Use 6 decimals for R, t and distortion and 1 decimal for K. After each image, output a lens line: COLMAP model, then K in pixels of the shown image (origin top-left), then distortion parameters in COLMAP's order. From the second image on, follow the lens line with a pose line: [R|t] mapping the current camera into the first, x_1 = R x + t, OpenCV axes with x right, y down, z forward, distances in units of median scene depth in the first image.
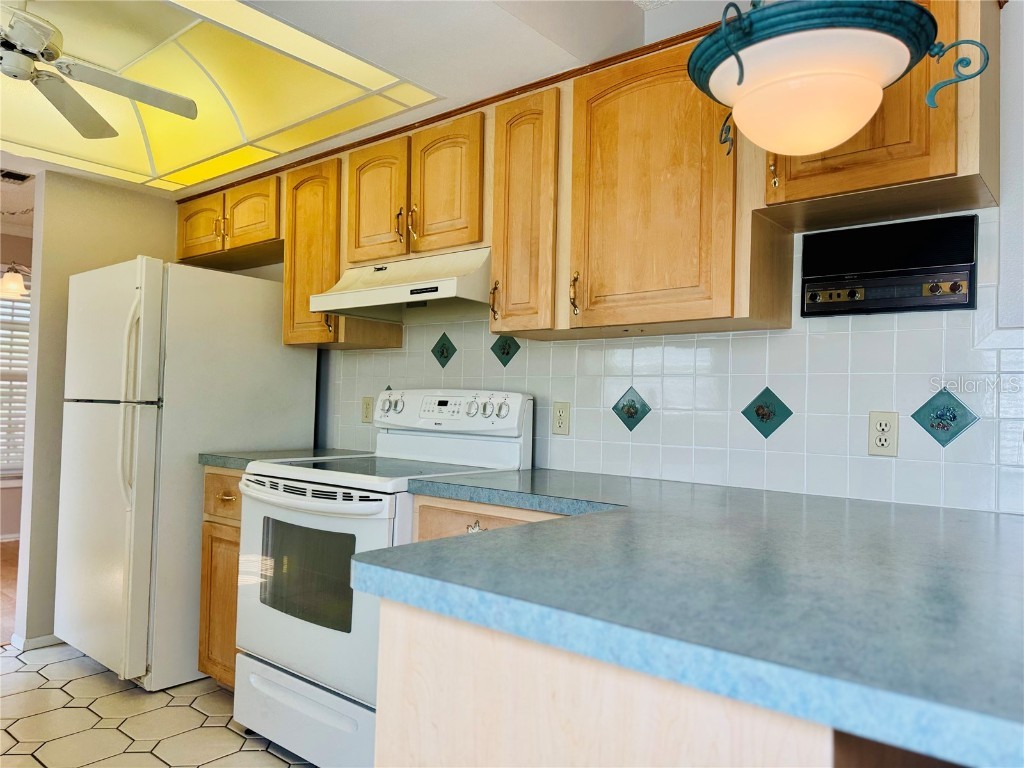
lens RADIAL K [[729.2, 0, 513.0], [0, 729.2, 382.6], [0, 0, 1]] dist [0.047168, -0.034617]
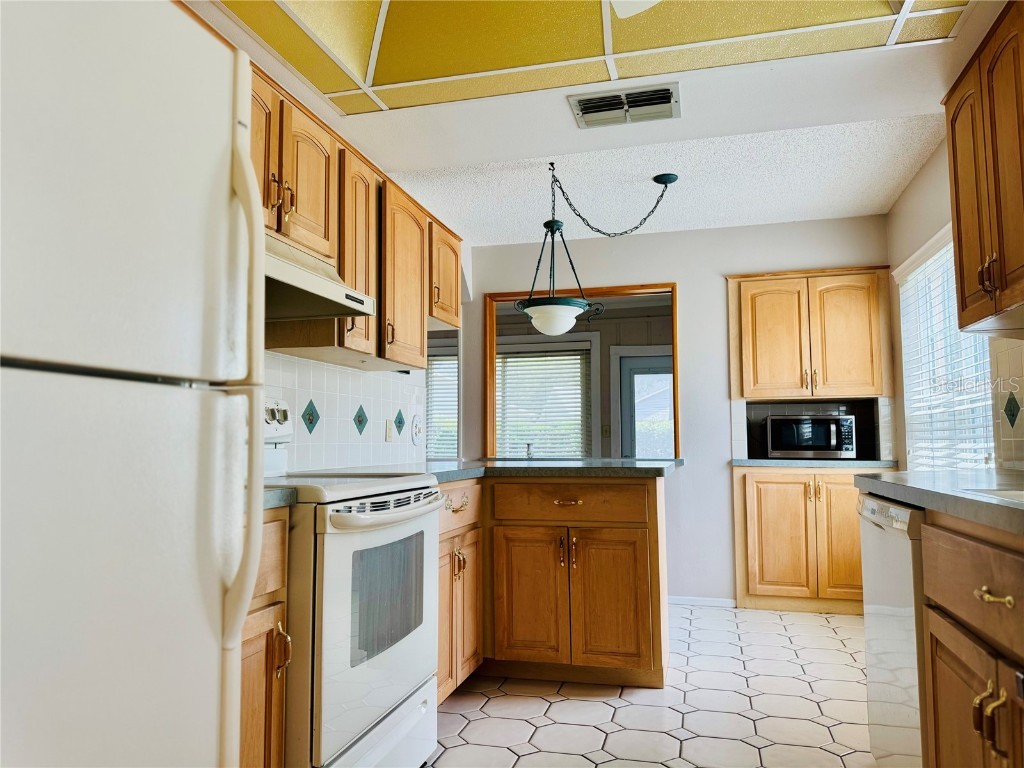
lens RADIAL K [[729.2, 0, 510.2], [0, 729.2, 387.4], [0, 0, 1]] dist [0.047168, -0.034617]
pose [[-0.423889, 0.047906, 0.904446, -1.434540], [-0.032334, 0.997163, -0.067971, 0.076490], [-0.905137, -0.058057, -0.421138, 1.544150]]
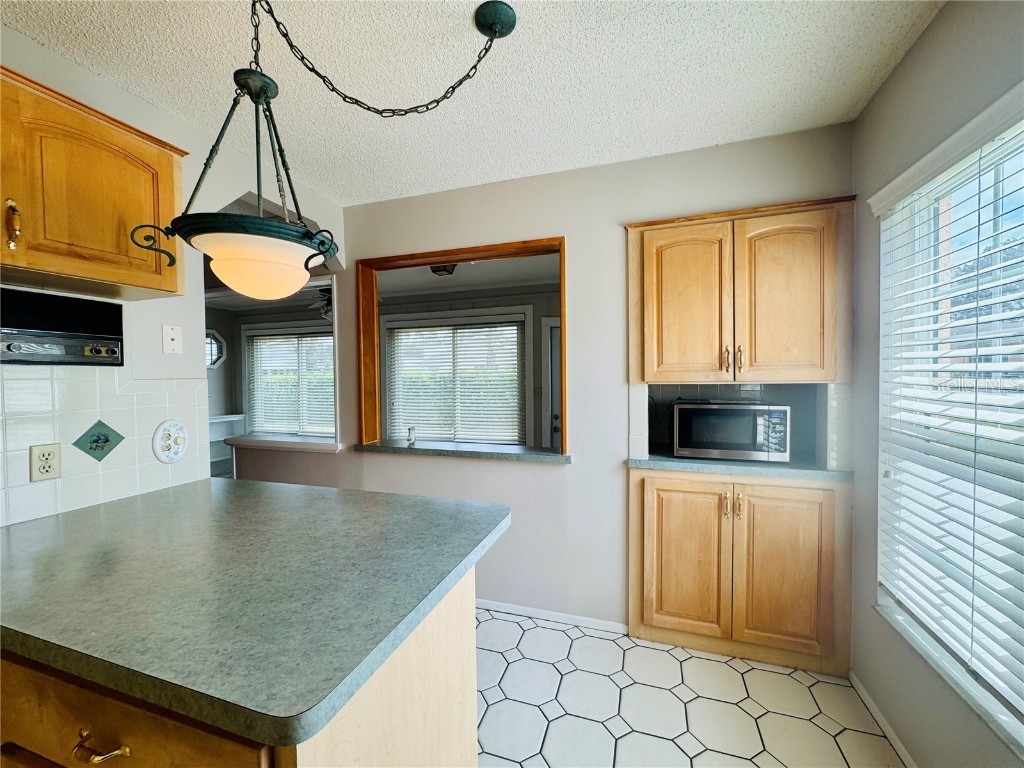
lens RADIAL K [[409.7, 0, 511.9], [0, 409.7, 383.1], [0, 0, 1]] dist [-0.007329, 0.001695]
pose [[-0.369533, -0.039611, 0.928373, -0.419287], [-0.023852, 0.999166, 0.033138, -0.105190], [-0.928911, -0.009898, -0.370170, 0.526207]]
